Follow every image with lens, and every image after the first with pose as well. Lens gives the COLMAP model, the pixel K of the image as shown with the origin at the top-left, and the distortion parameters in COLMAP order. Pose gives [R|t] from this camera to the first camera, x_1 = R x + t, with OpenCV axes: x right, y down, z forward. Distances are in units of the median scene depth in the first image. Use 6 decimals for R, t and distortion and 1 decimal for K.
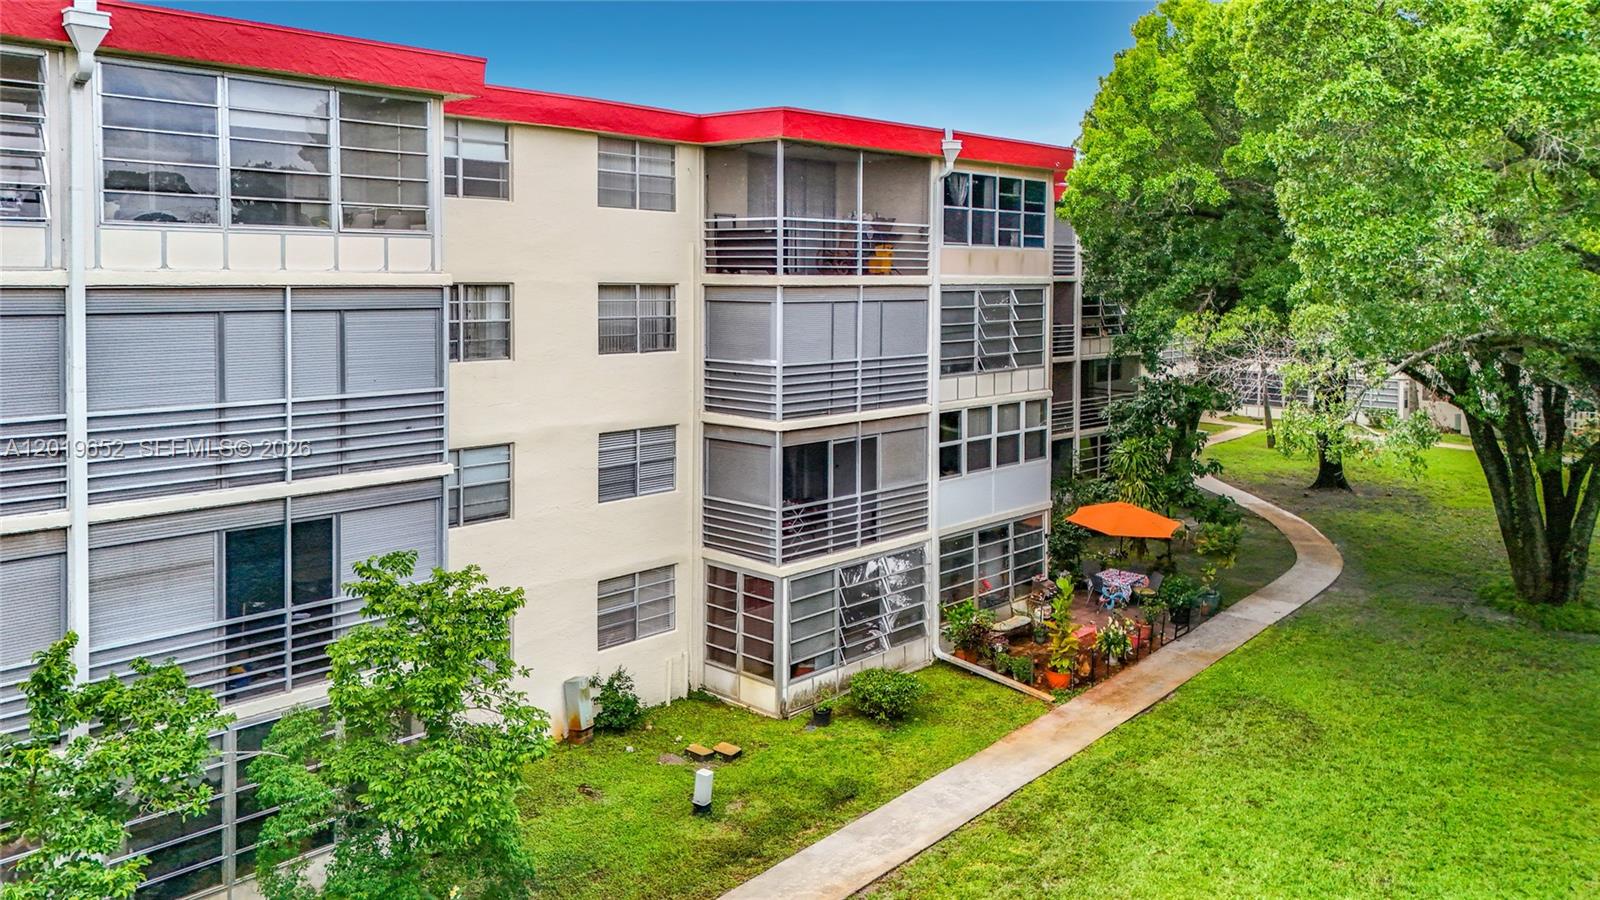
lens RADIAL K [[1192.3, 0, 799.0], [0, 1192.3, 409.5], [0, 0, 1]] dist [0.057036, 0.002696]
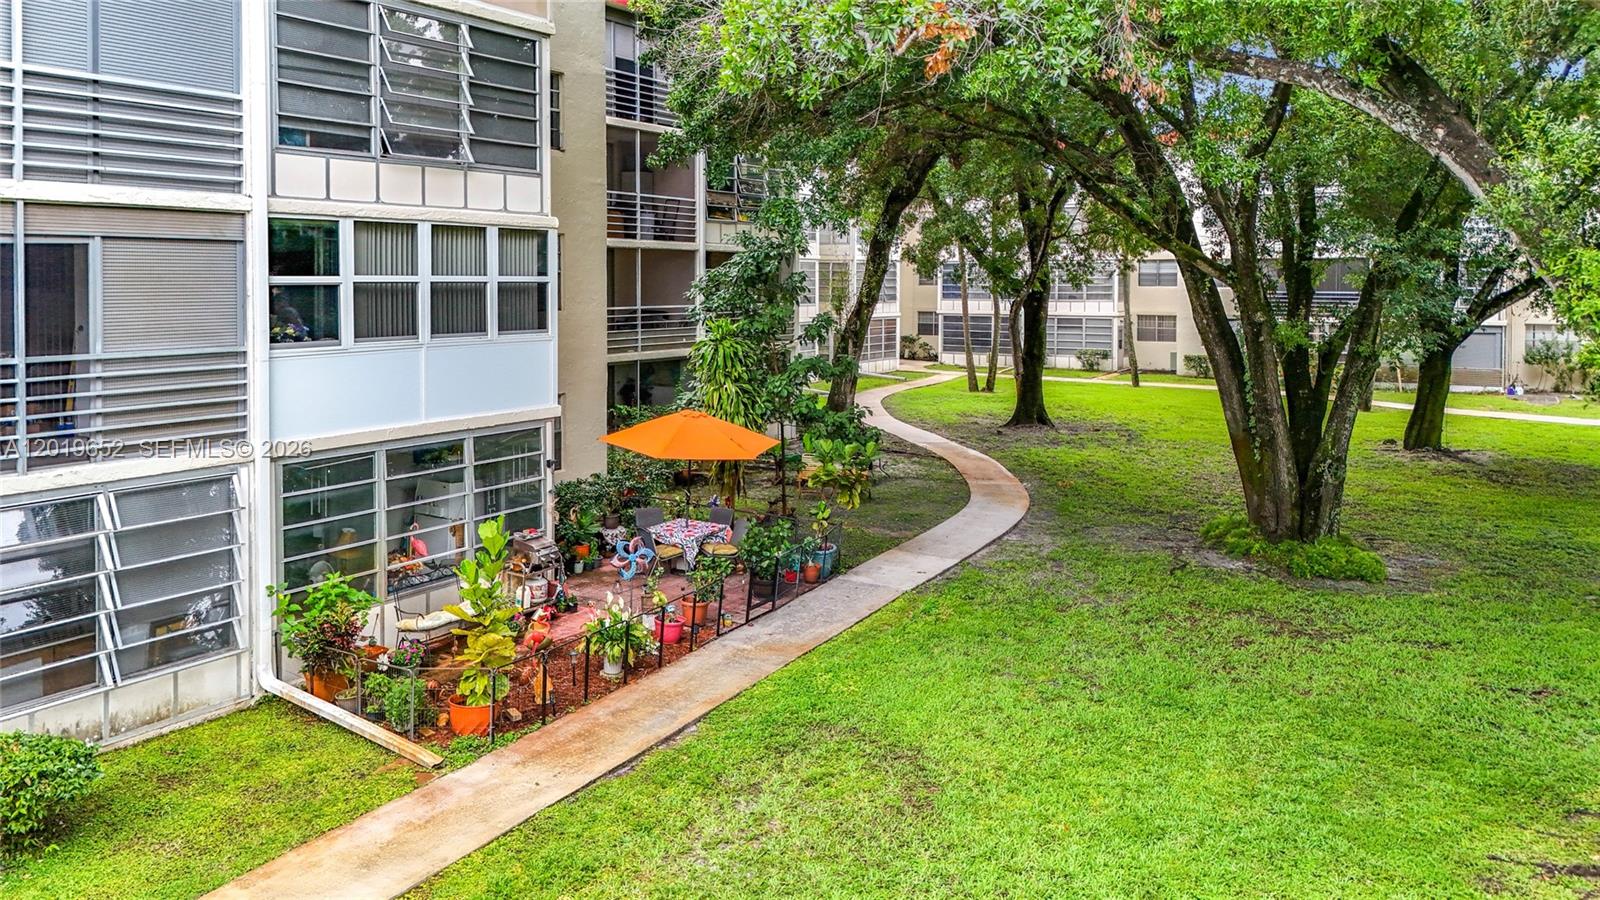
lens RADIAL K [[1200.2, 0, 800.0], [0, 1200.2, 450.0], [0, 0, 1]] dist [0.081837, -0.002076]
pose [[0.979993, -0.023883, 0.197593, 0.221646], [0.016952, 0.999183, 0.036698, 0.083313], [-0.198308, -0.032615, 0.979597, 0.412075]]
